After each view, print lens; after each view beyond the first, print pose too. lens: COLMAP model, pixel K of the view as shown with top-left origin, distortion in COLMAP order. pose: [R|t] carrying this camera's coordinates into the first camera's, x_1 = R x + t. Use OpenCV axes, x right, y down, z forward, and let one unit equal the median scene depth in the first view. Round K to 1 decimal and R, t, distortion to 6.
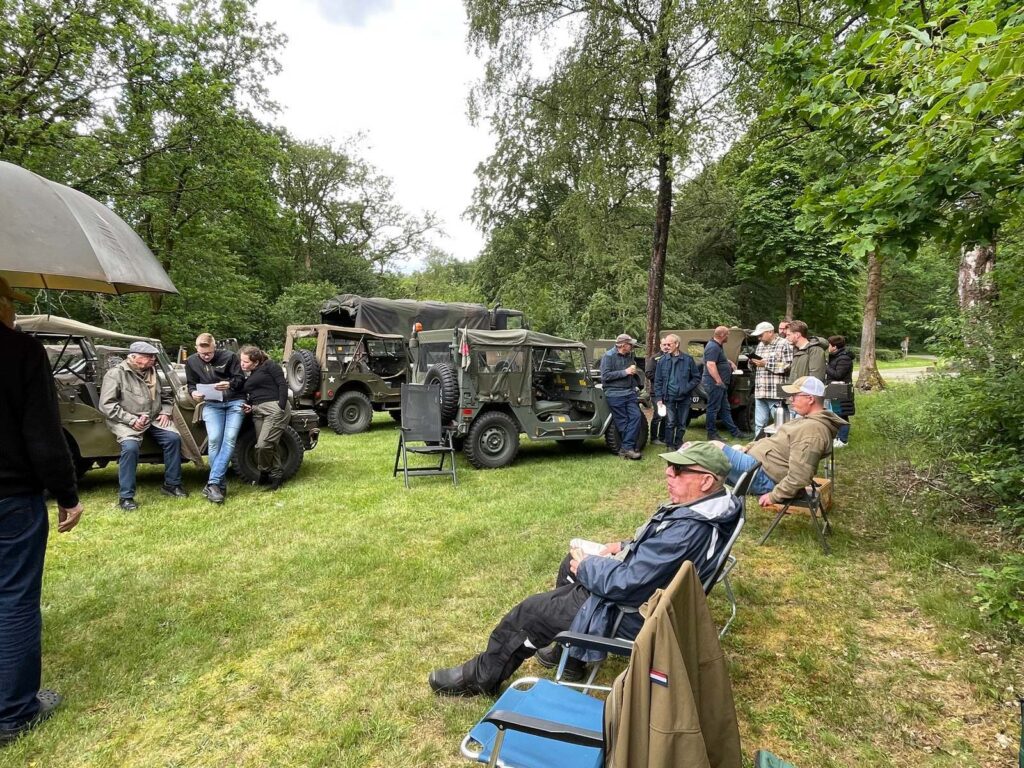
lens RADIAL K [[601.5, 0, 510.7], [0, 601.5, 384.9], [0, 0, 1]] dist [-0.001159, -0.000192]
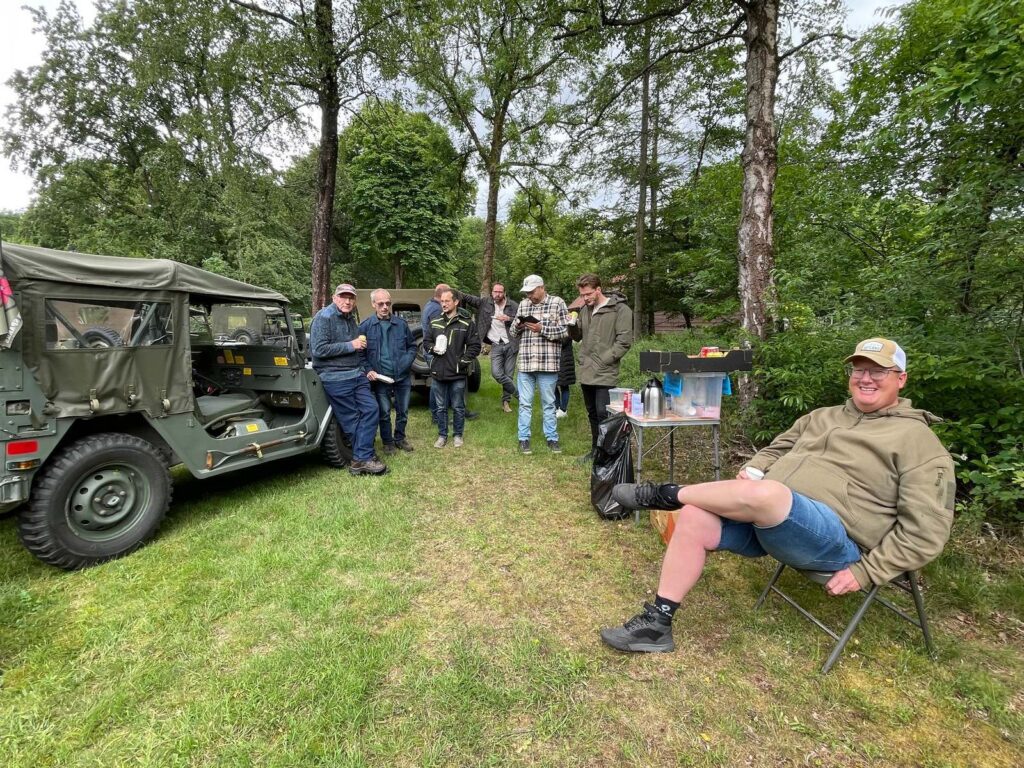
lens RADIAL K [[514.2, 0, 512.2], [0, 514.2, 378.3], [0, 0, 1]] dist [0.002957, 0.000324]
pose [[0.771785, -0.064882, 0.632564, -0.006829], [0.035515, 0.997626, 0.058995, -0.002082], [-0.634891, -0.023066, 0.772258, 0.105190]]
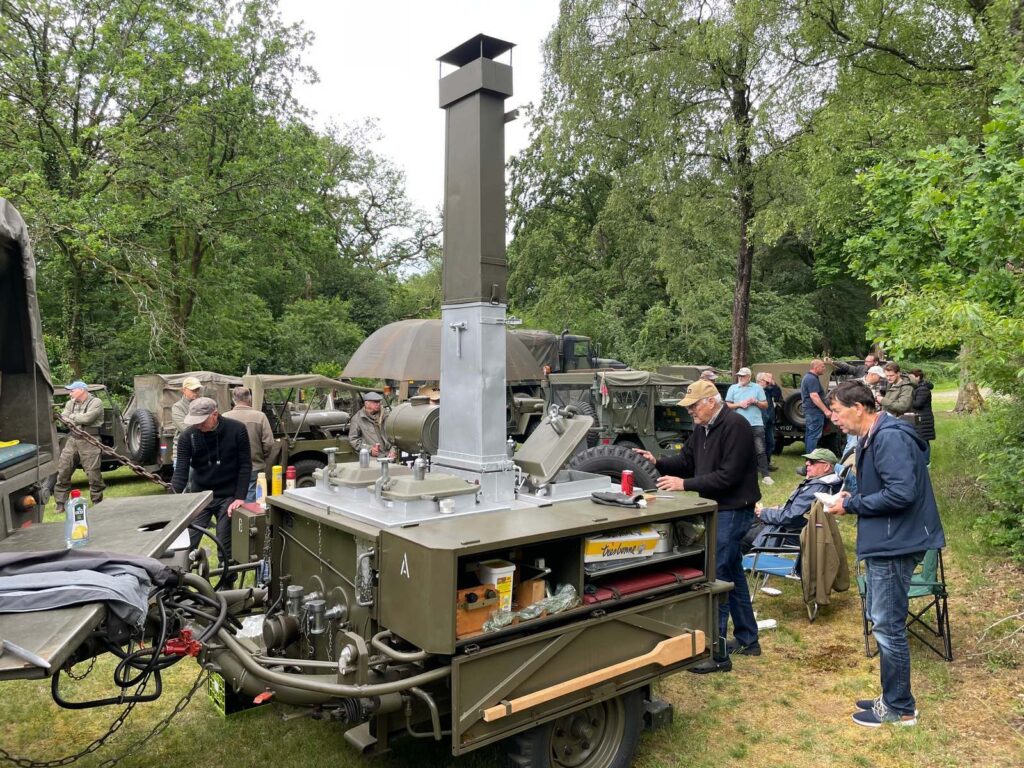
lens RADIAL K [[779.3, 0, 515.4], [0, 779.3, 385.7], [0, 0, 1]] dist [0.053094, -0.008695]
pose [[0.999779, -0.019878, -0.006803, -0.048937], [0.019634, 0.999225, -0.034113, -0.003570], [0.007476, 0.033972, 0.999395, -0.117369]]
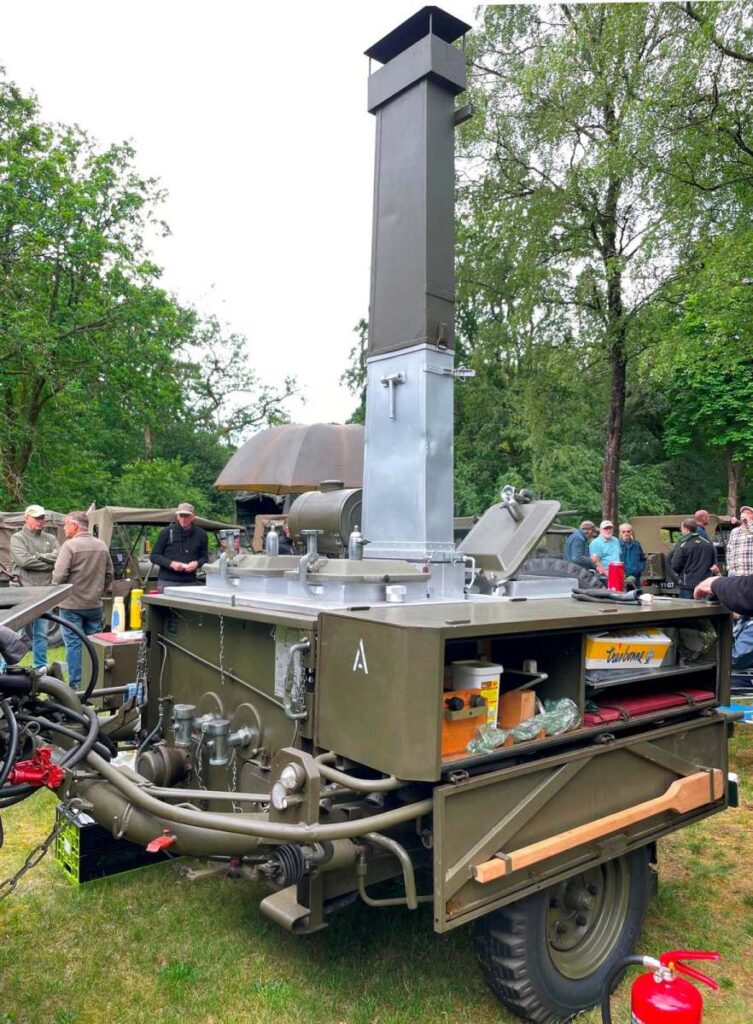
lens RADIAL K [[788.1, 0, 375.2], [0, 788.1, 530.1], [0, 0, 1]] dist [0.051161, -0.046550]
pose [[0.999727, -0.009096, 0.021544, -0.061765], [0.010665, 0.997209, -0.073891, 0.007416], [-0.020812, 0.074100, 0.997034, -0.092978]]
